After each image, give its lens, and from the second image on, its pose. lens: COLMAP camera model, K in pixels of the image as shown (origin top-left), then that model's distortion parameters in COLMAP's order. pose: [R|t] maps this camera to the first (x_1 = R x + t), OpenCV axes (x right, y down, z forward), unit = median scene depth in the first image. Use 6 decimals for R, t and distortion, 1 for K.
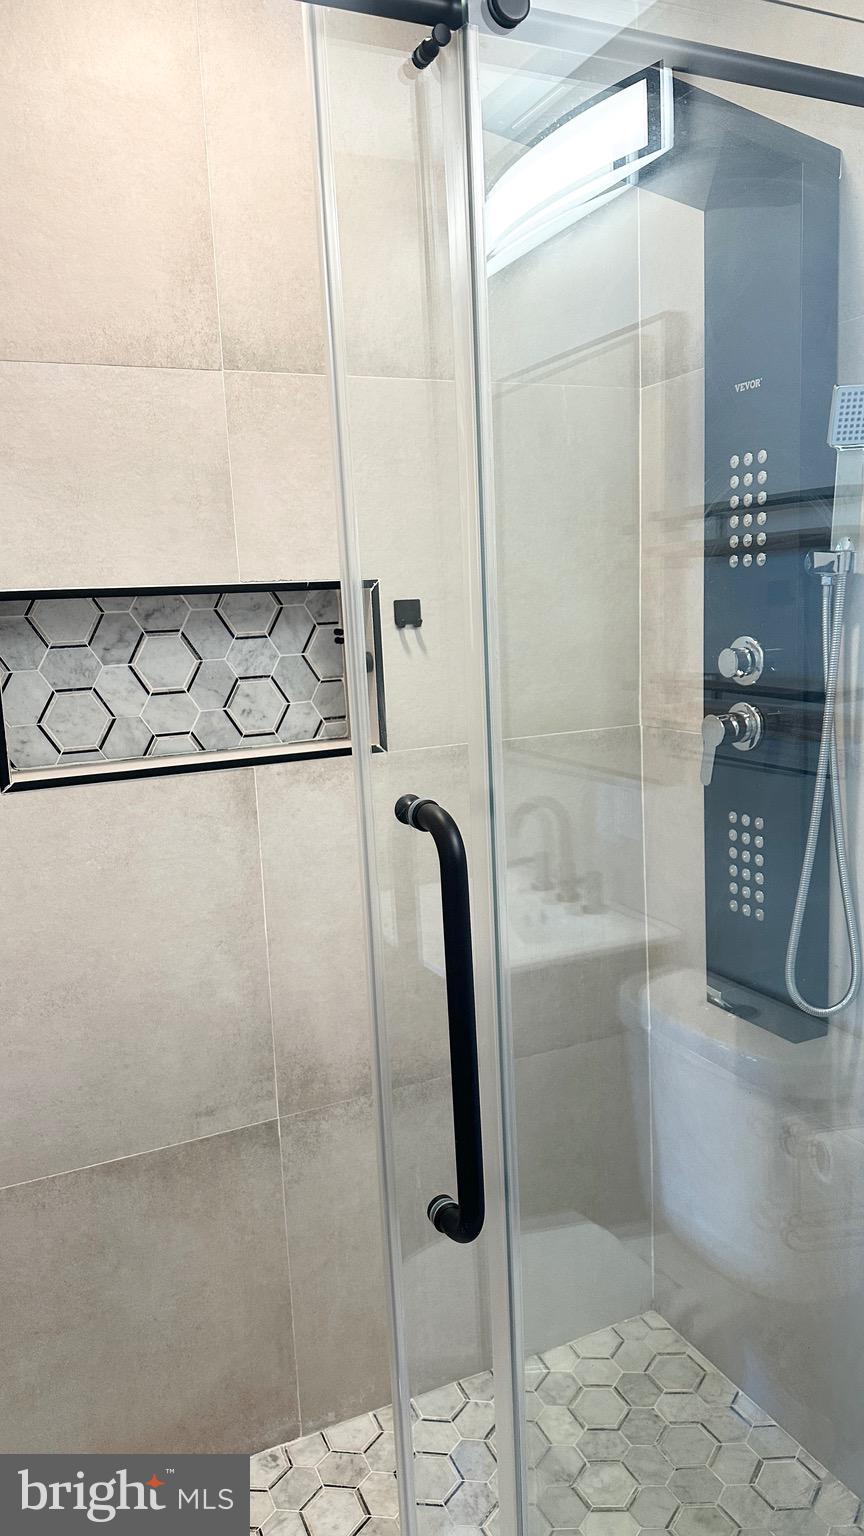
lens RADIAL K [[1080.8, 0, 433.6], [0, 1080.8, 773.3], [0, 0, 1]] dist [0.163390, -0.301398]
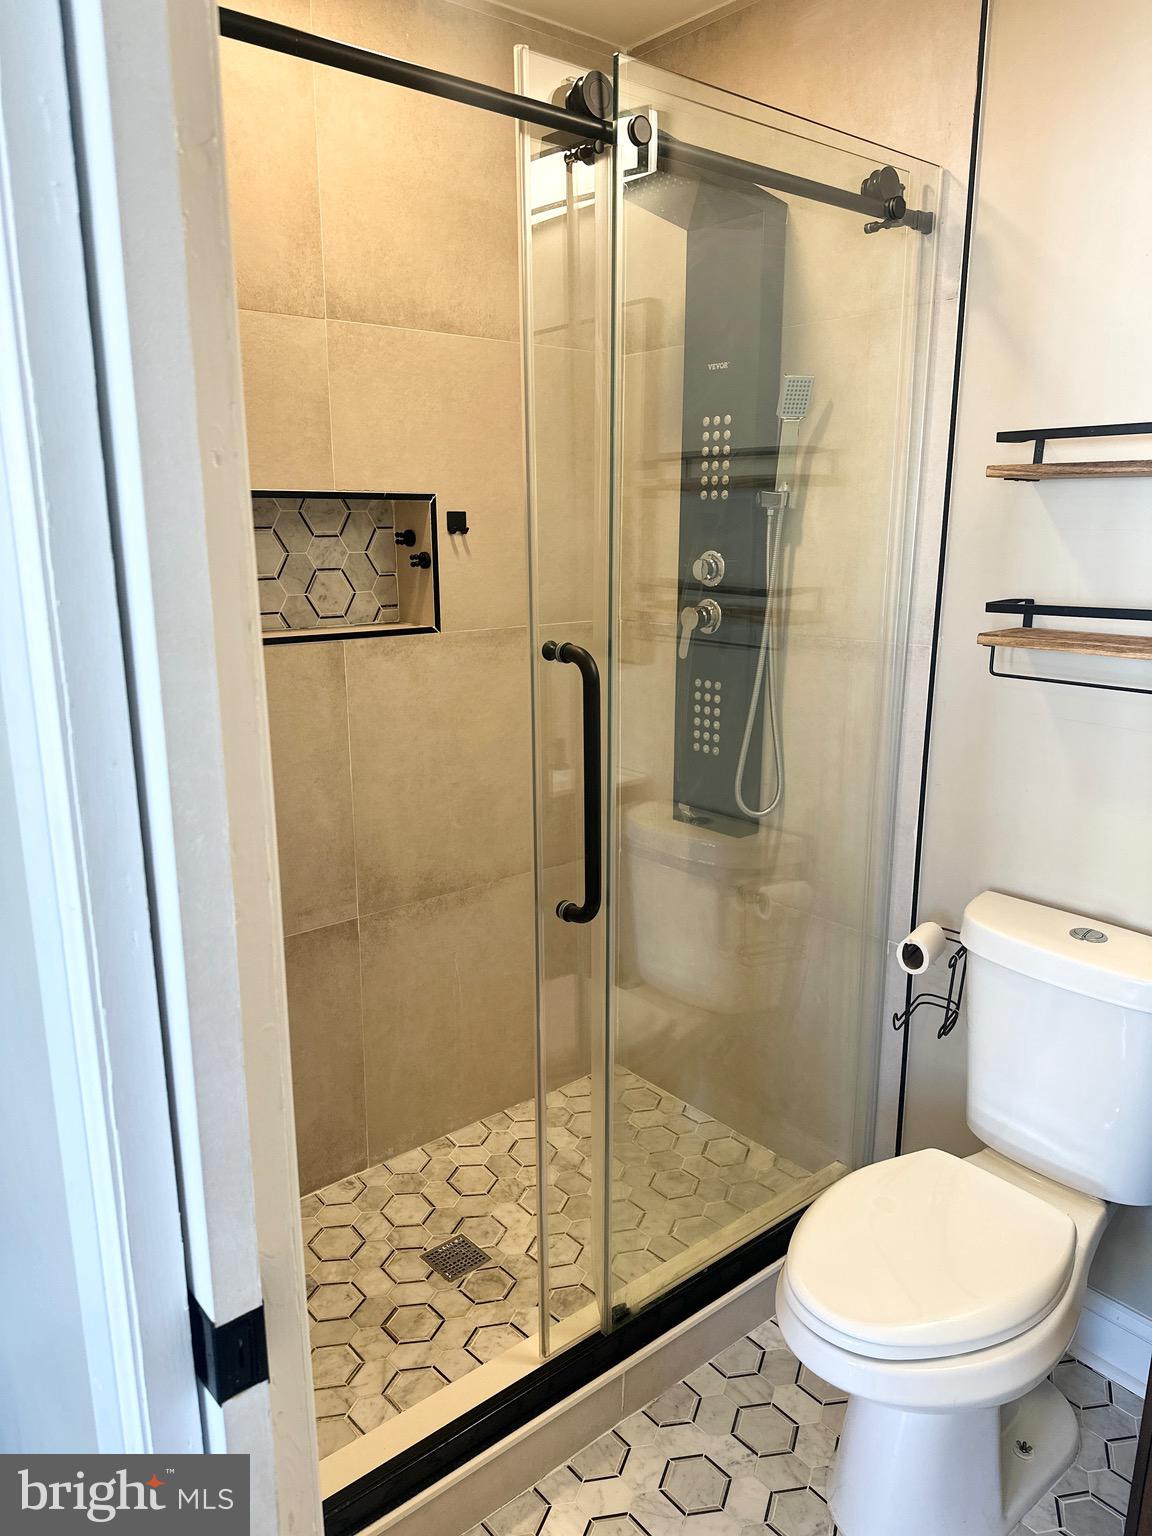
lens RADIAL K [[1080.5, 0, 576.6], [0, 1080.5, 772.9], [0, 0, 1]] dist [0.122986, -0.198580]
pose [[0.967854, -0.014660, 0.251083, -0.223573], [-0.002474, 0.997697, 0.067789, 0.061648], [-0.251499, -0.066231, 0.965589, -0.299991]]
